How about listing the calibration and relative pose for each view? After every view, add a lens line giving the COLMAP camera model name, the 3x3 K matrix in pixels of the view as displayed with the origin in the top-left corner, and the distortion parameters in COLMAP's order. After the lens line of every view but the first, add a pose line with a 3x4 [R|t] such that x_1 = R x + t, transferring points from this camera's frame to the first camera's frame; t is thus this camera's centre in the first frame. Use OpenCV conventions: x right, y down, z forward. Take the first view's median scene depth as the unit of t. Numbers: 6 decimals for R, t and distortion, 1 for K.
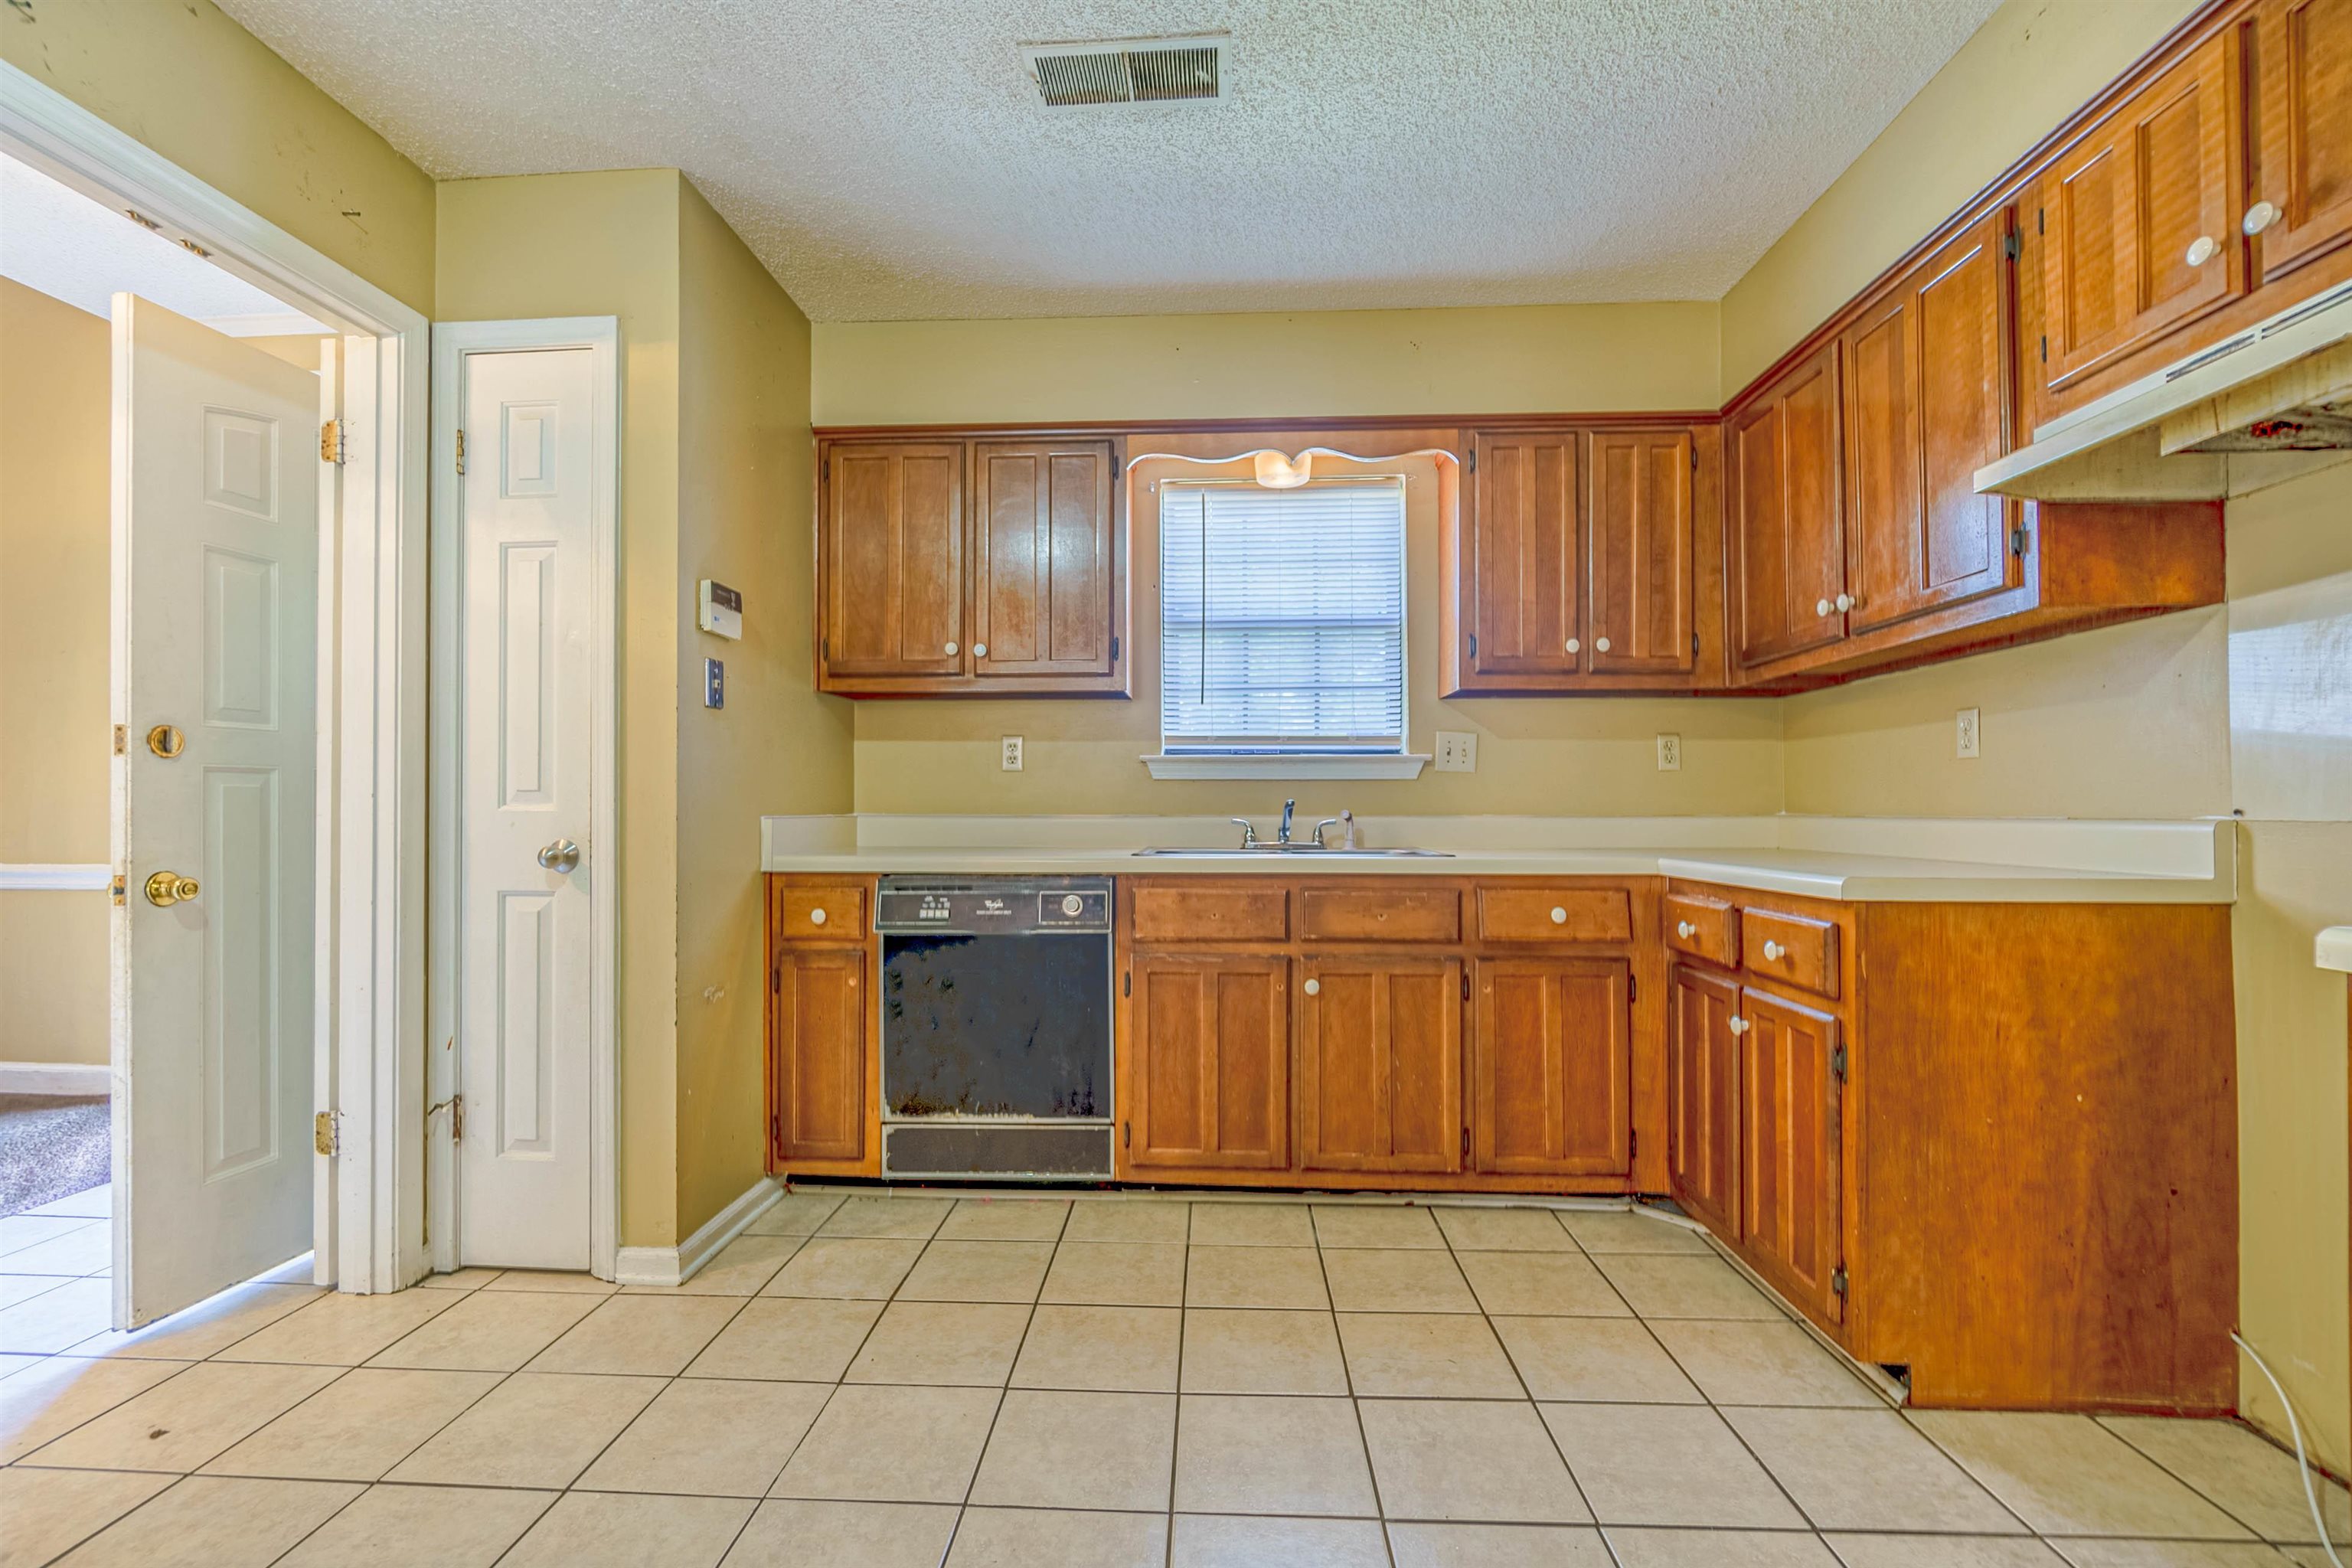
lens RADIAL K [[1036.9, 0, 1175.8], [0, 1036.9, 789.8], [0, 0, 1]] dist [0.000980, 0.000018]
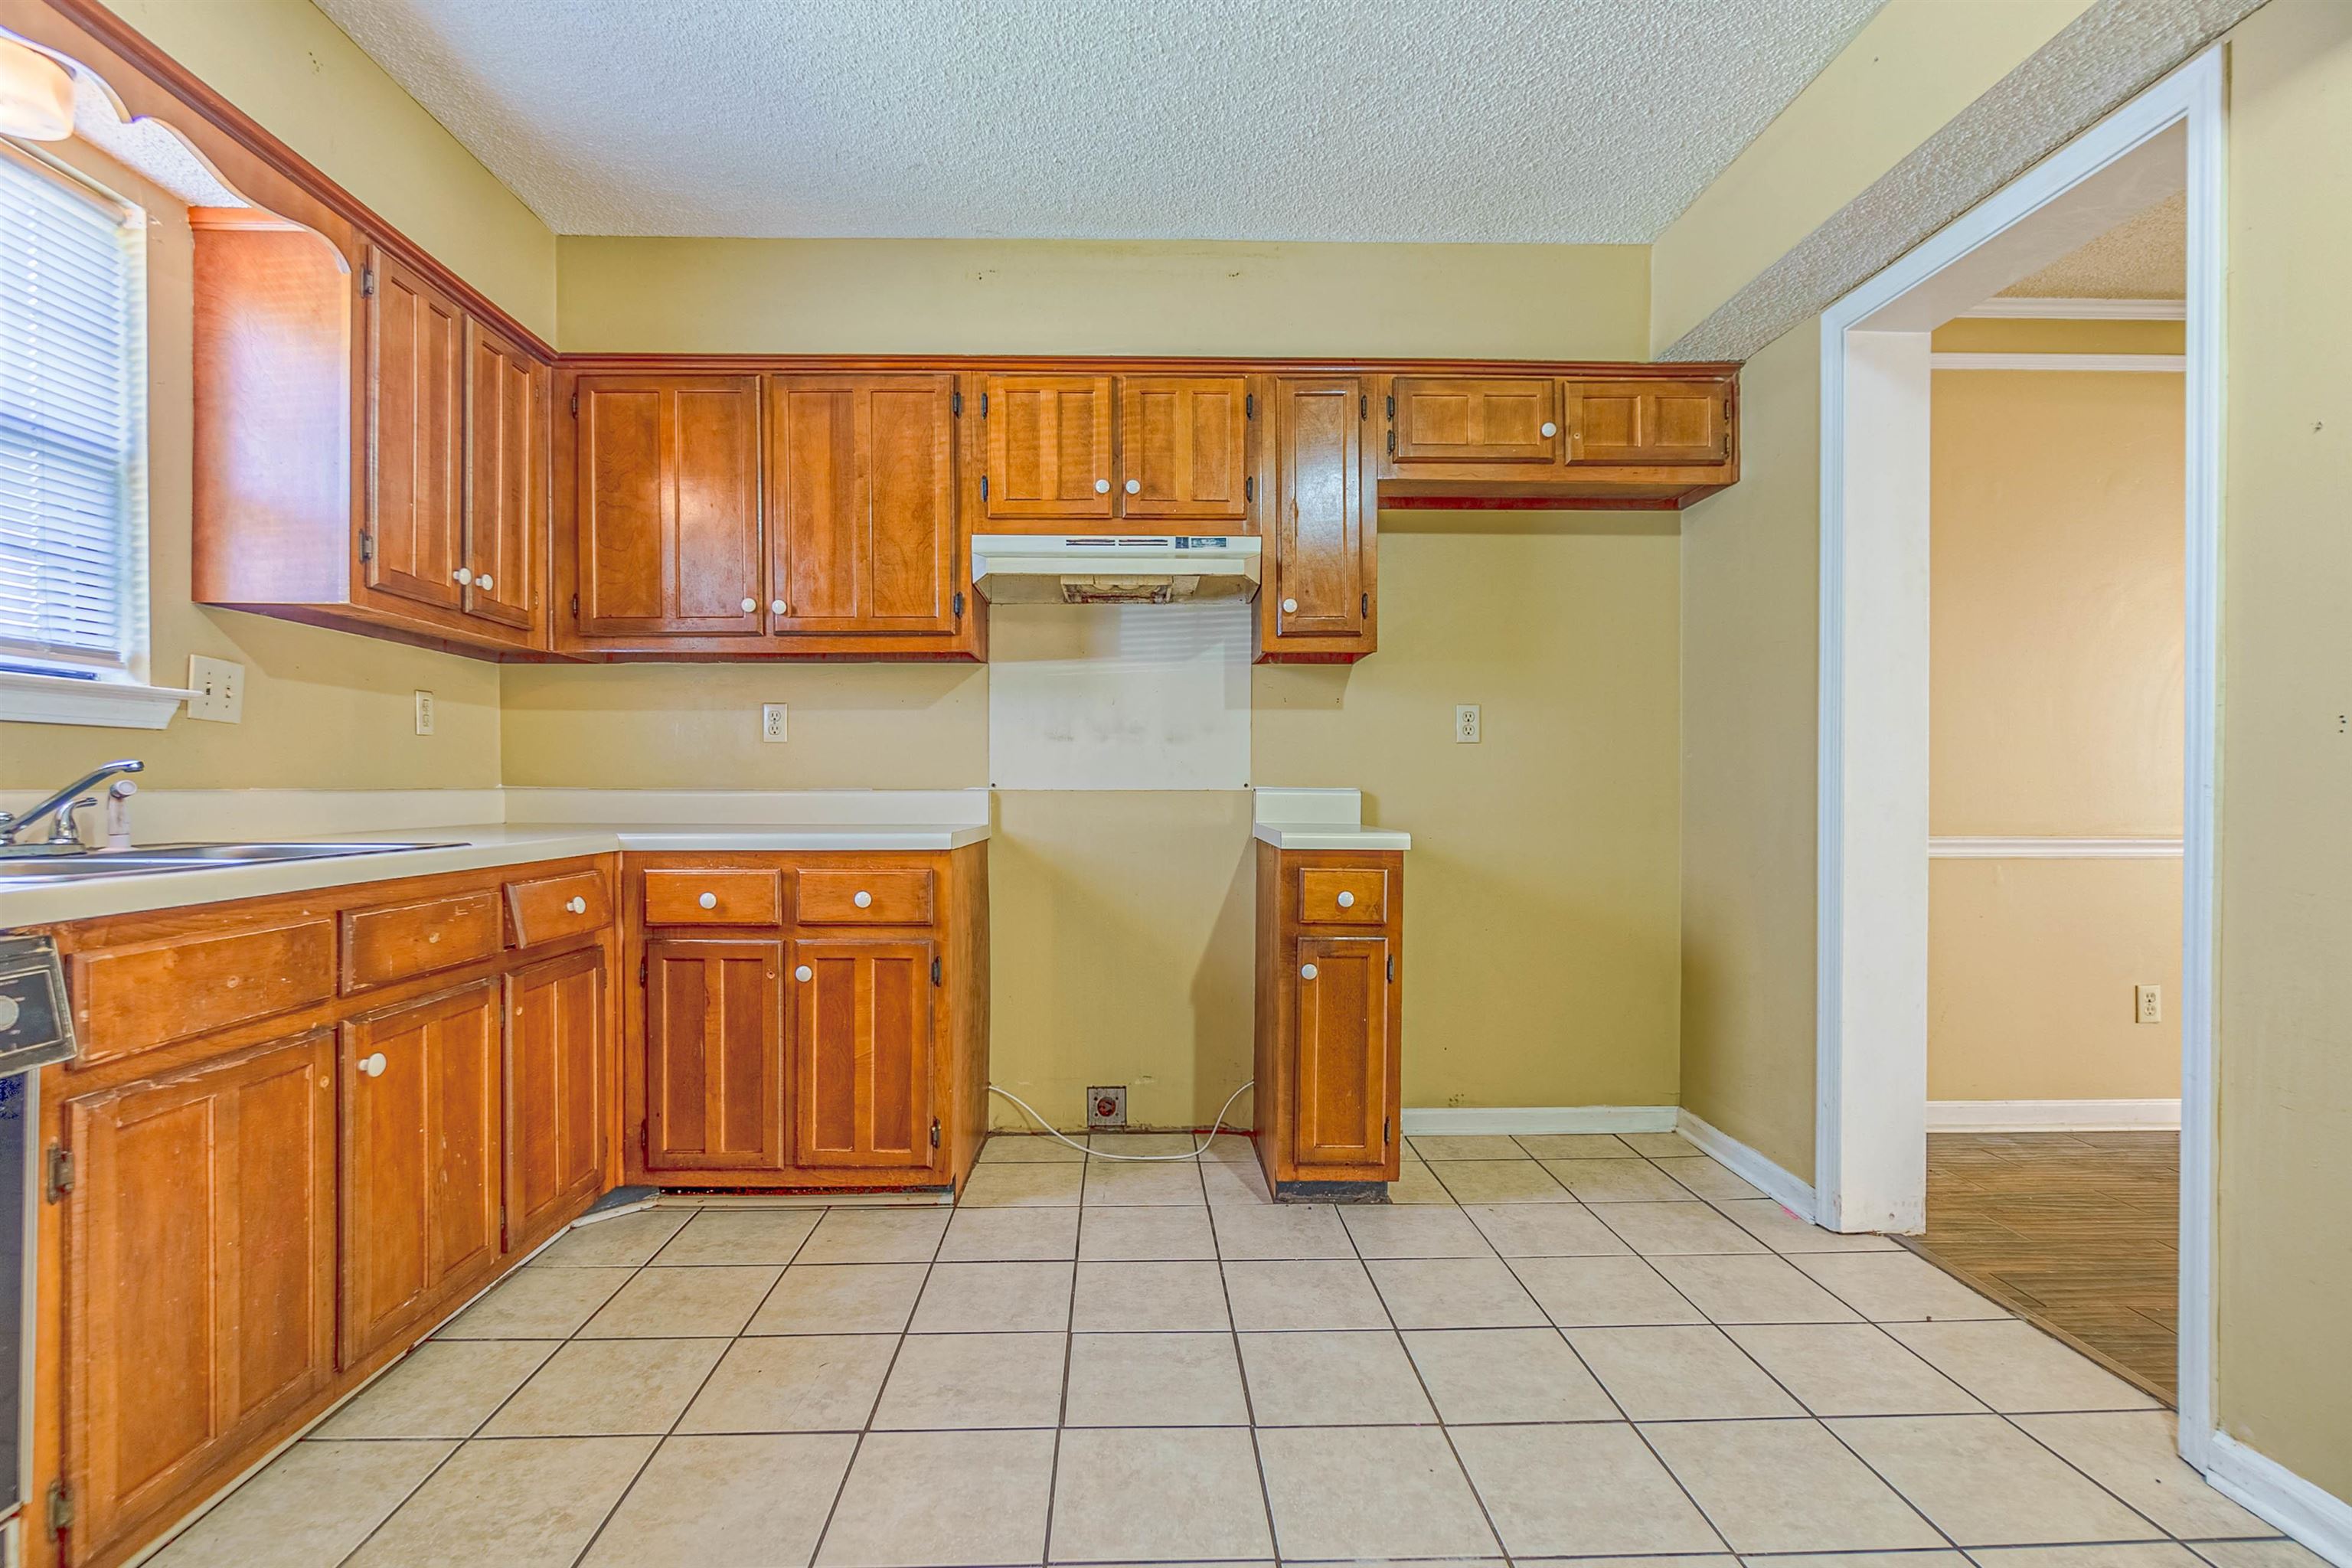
lens RADIAL K [[1106.7, 0, 1176.0], [0, 1106.7, 784.0], [0, 0, 1]] dist [0.000775, 0.000057]
pose [[-0.094051, 0.001874, 0.995566, -0.569307], [-0.022567, 0.999737, -0.004013, 0.013415], [-0.995312, -0.022844, -0.093984, 0.582037]]
